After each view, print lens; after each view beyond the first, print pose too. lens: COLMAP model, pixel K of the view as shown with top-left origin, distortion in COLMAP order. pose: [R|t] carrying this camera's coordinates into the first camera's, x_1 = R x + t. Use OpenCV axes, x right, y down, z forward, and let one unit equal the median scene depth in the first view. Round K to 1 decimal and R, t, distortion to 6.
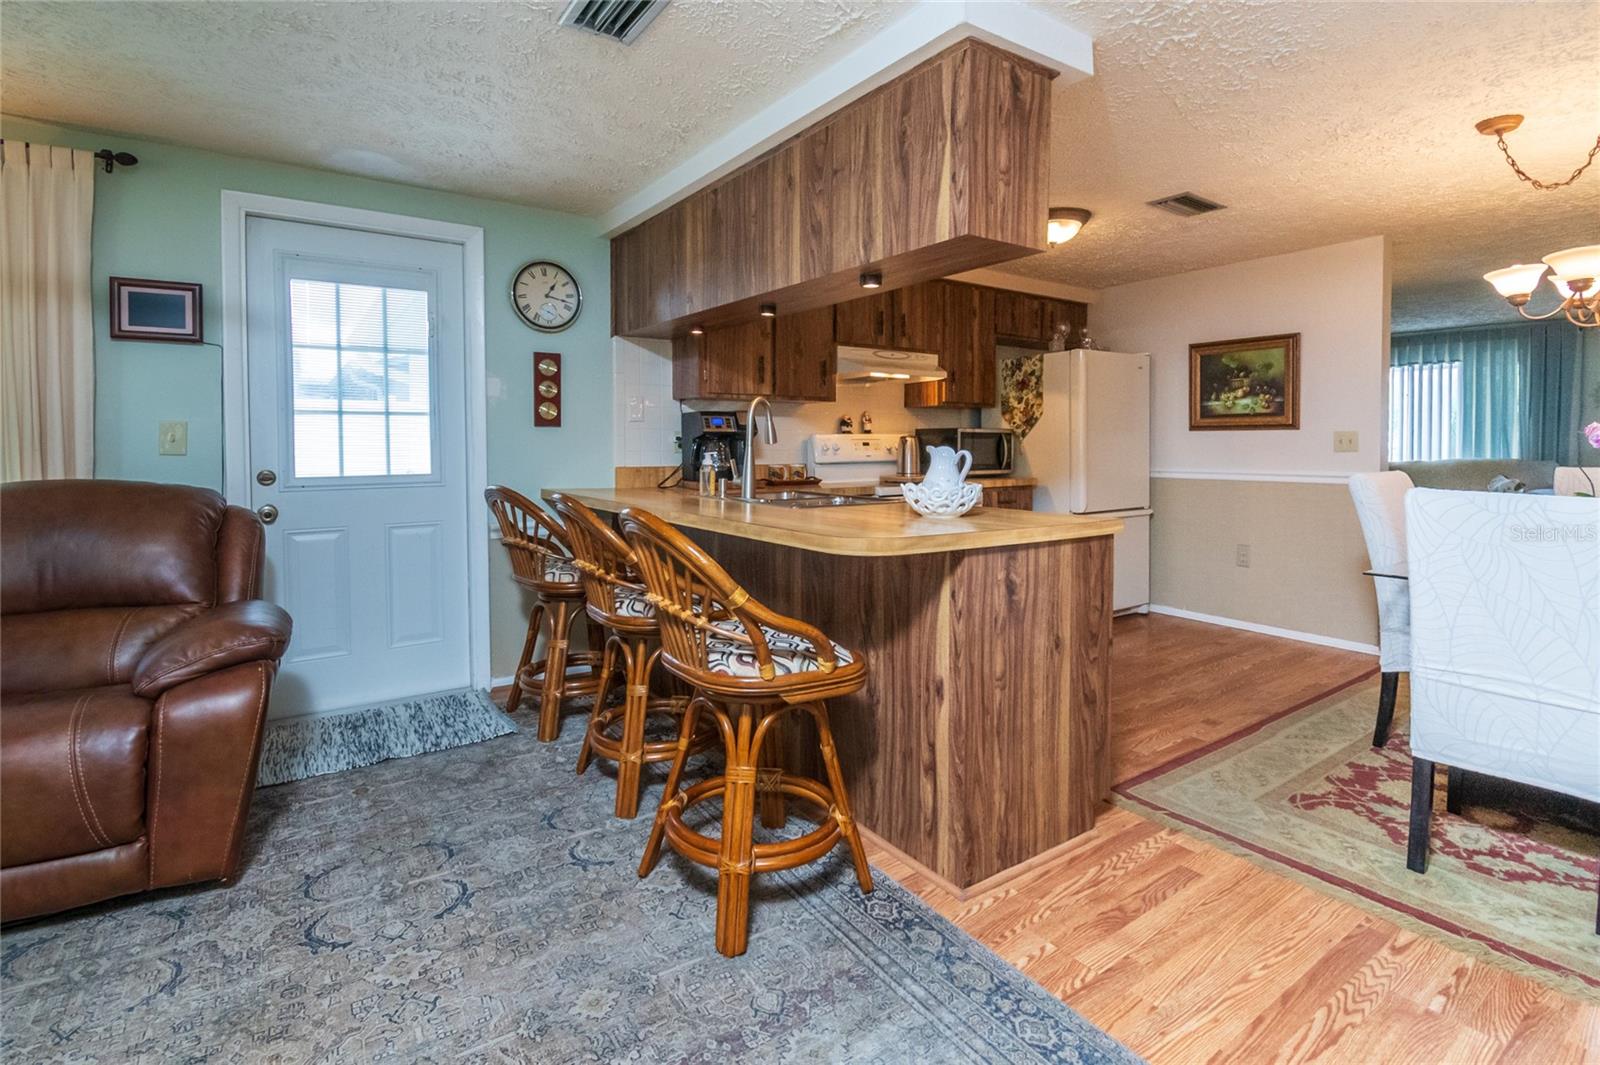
lens RADIAL K [[785.8, 0, 795.5], [0, 785.8, 487.8], [0, 0, 1]] dist [-0.020898, -0.008961]
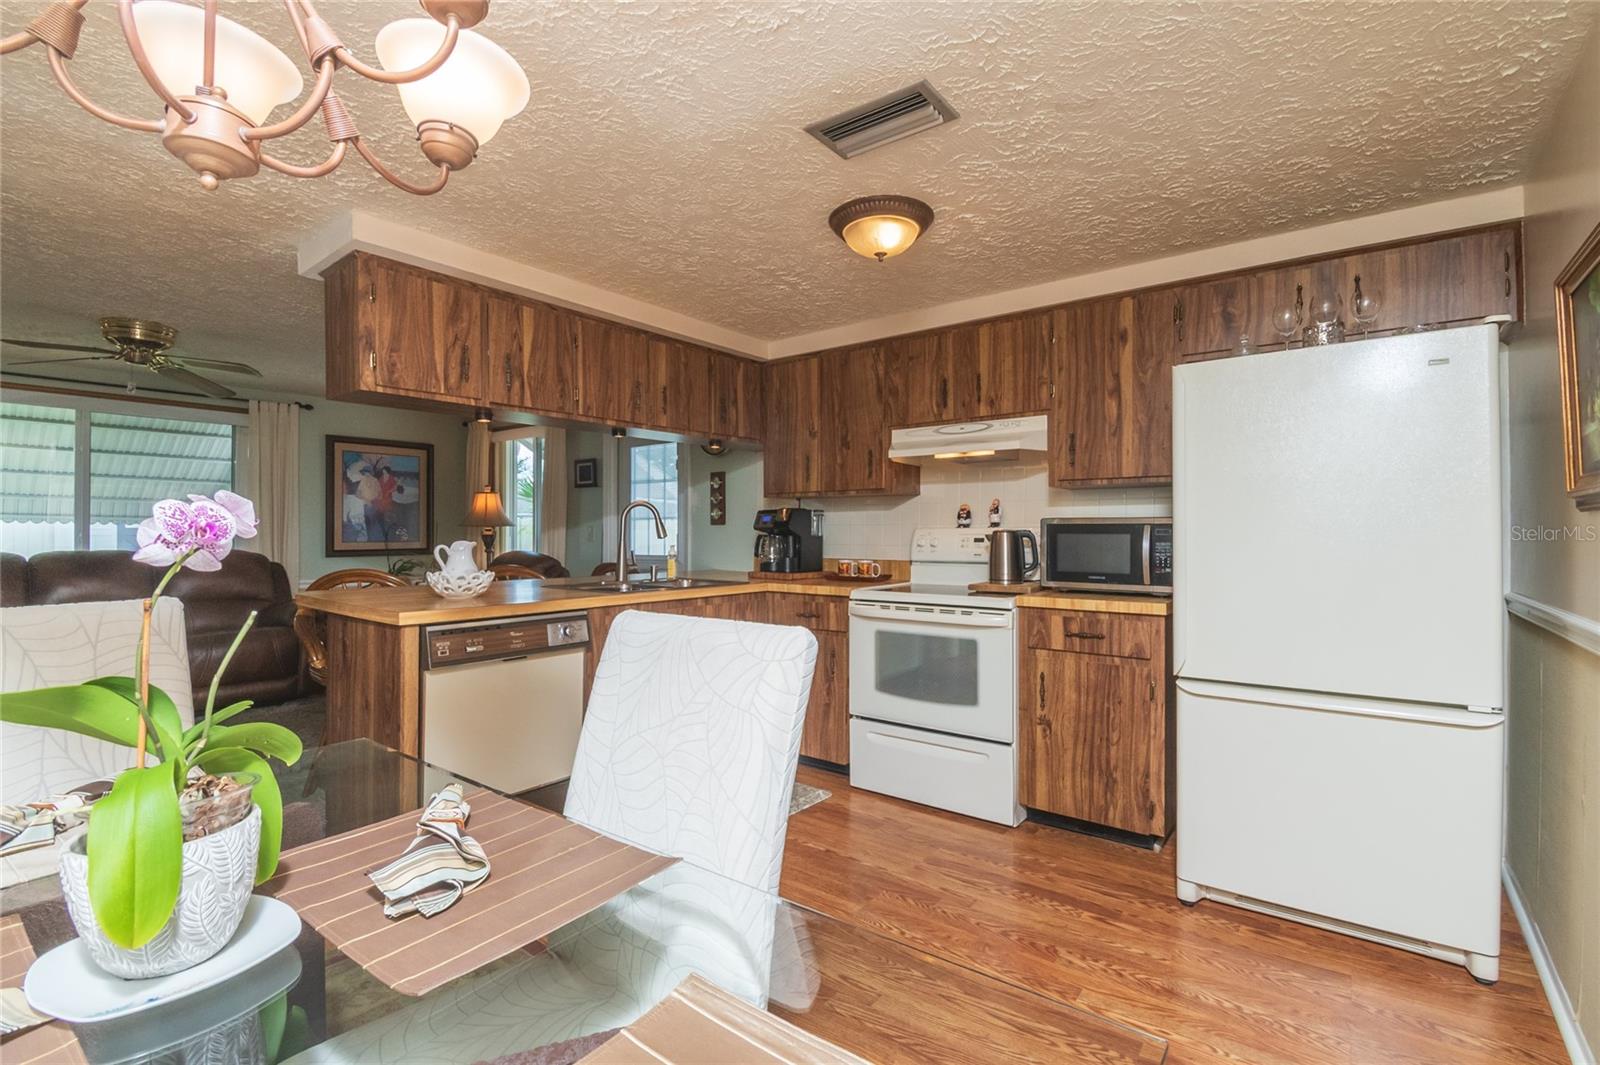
lens RADIAL K [[732.5, 0, 778.4], [0, 732.5, 529.7], [0, 0, 1]] dist [0.004245, -0.012503]
pose [[0.269642, -0.001871, -0.962959, 0.762744], [-0.053083, 0.998449, -0.016804, -0.042670], [0.961496, 0.055648, 0.269125, 0.602375]]
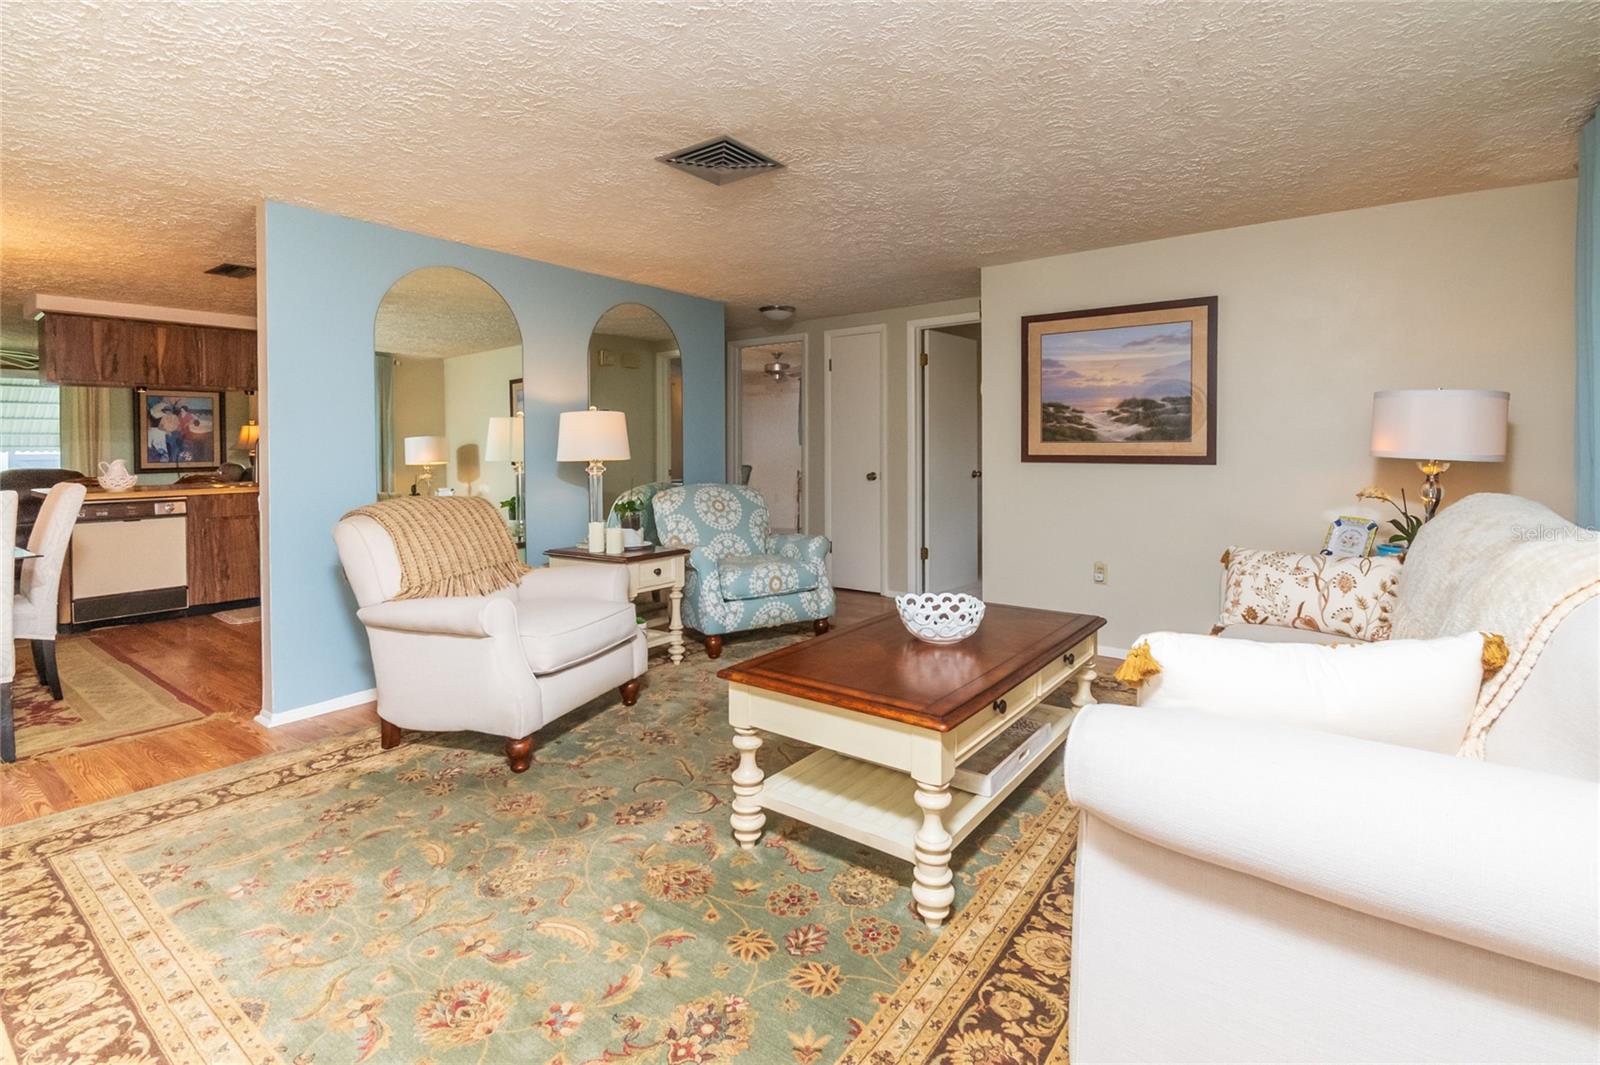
lens RADIAL K [[732.5, 0, 780.6], [0, 732.5, 455.6], [0, 0, 1]] dist [0.004245, -0.012503]
pose [[0.307179, 0.007137, -0.951625, 1.474562], [-0.041212, 0.999134, -0.005810, -0.071814], [0.950759, 0.041003, 0.307207, 1.138171]]
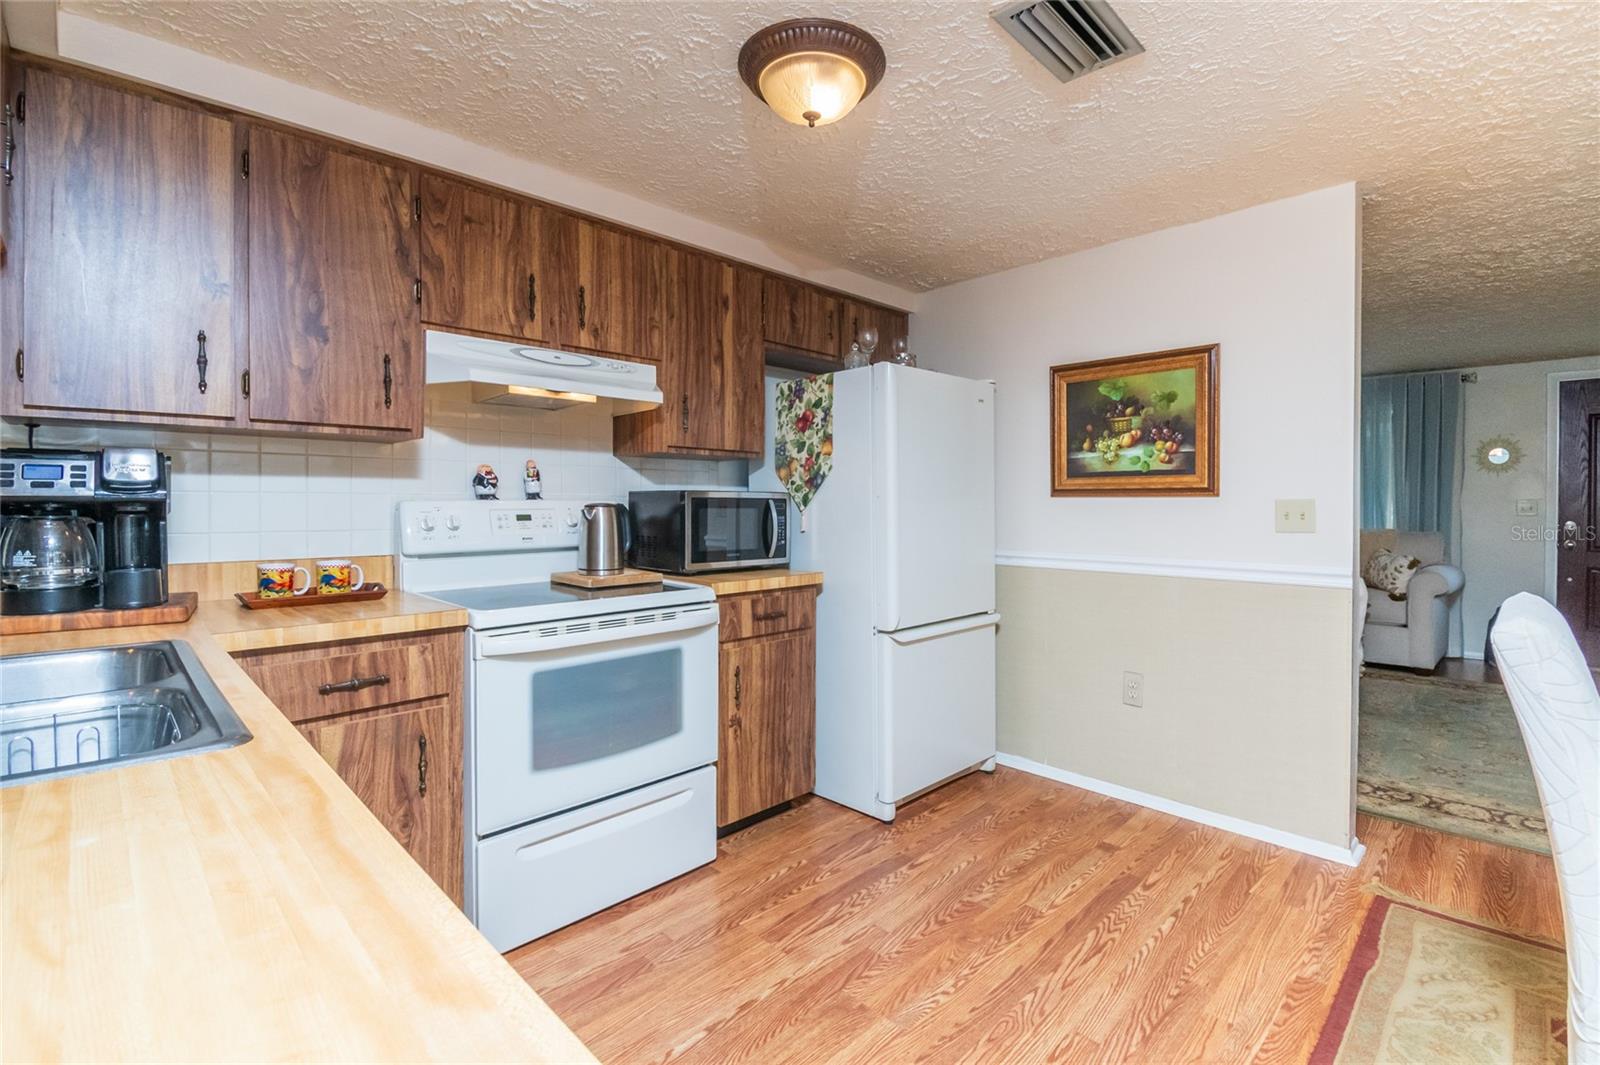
lens RADIAL K [[732.5, 0, 807.0], [0, 732.5, 518.5], [0, 0, 1]] dist [0.004245, -0.012503]
pose [[0.984661, 0.001184, 0.174476, 0.199971], [0.004289, 0.999511, -0.030984, -0.037561], [-0.174427, 0.031257, 0.984174, 0.445281]]
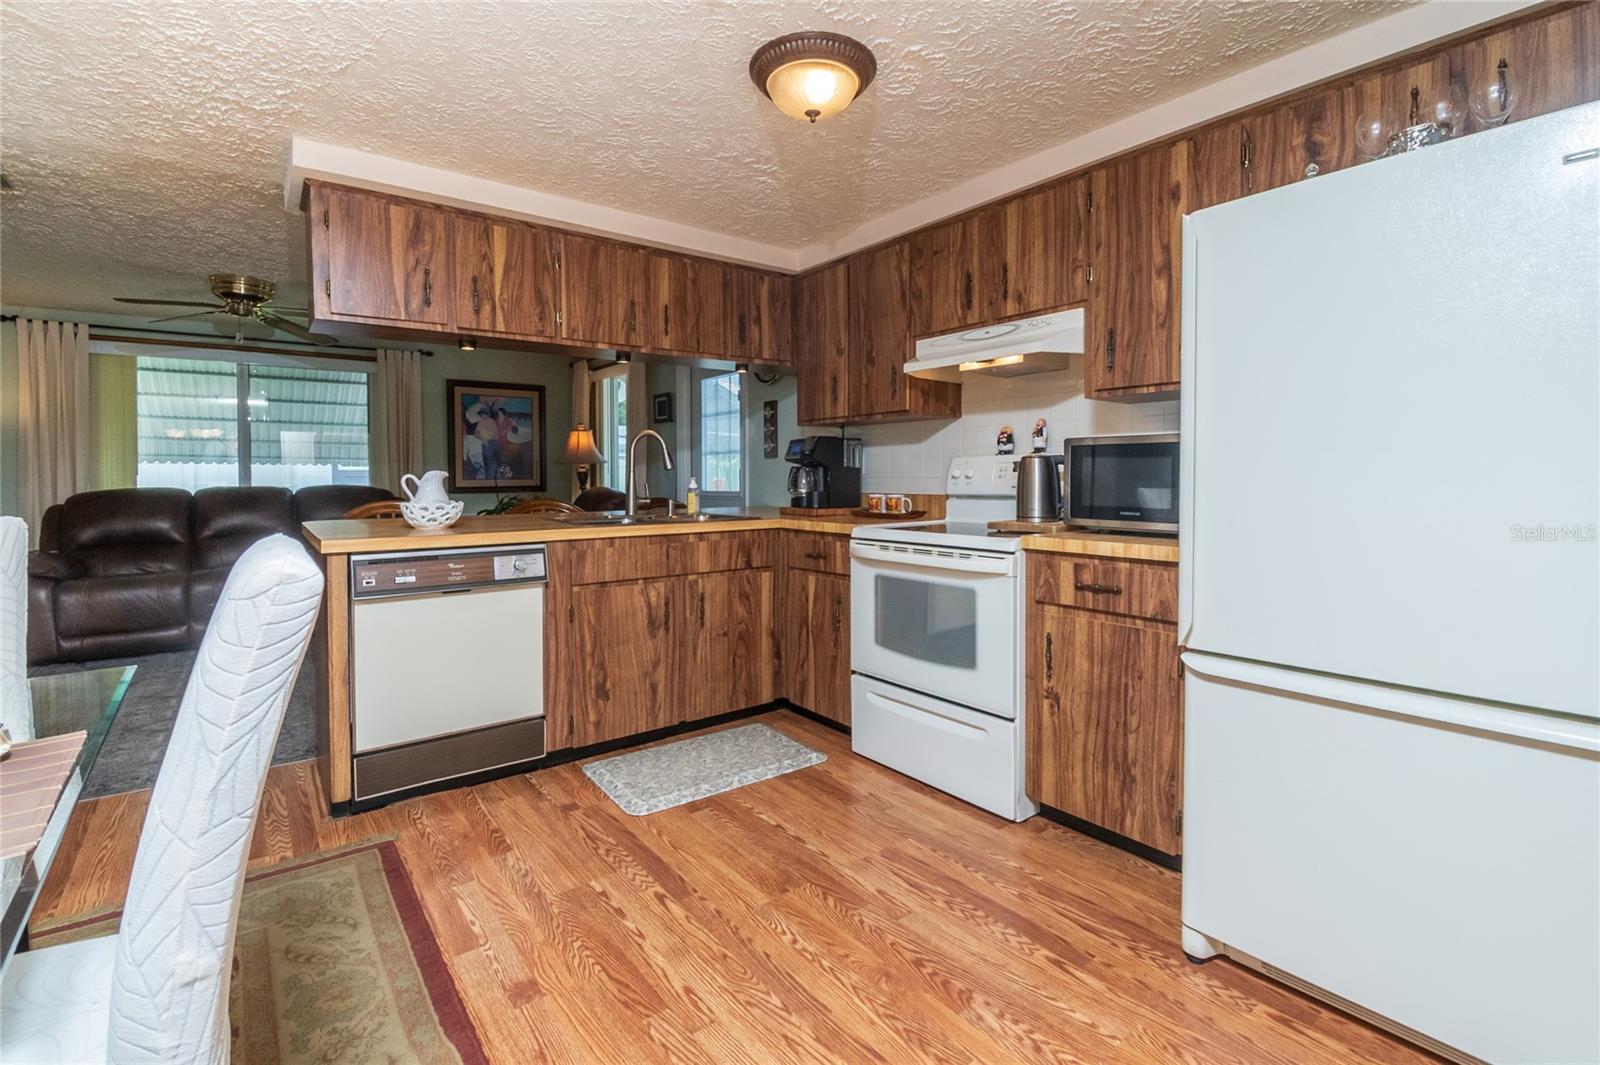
lens RADIAL K [[732.5, 0, 785.3], [0, 732.5, 492.1], [0, 0, 1]] dist [0.004245, -0.012503]
pose [[0.025682, 0.025047, -0.999356, 0.709291], [-0.049731, 0.998480, 0.023747, -0.040892], [0.998432, 0.049089, 0.026888, 0.791053]]
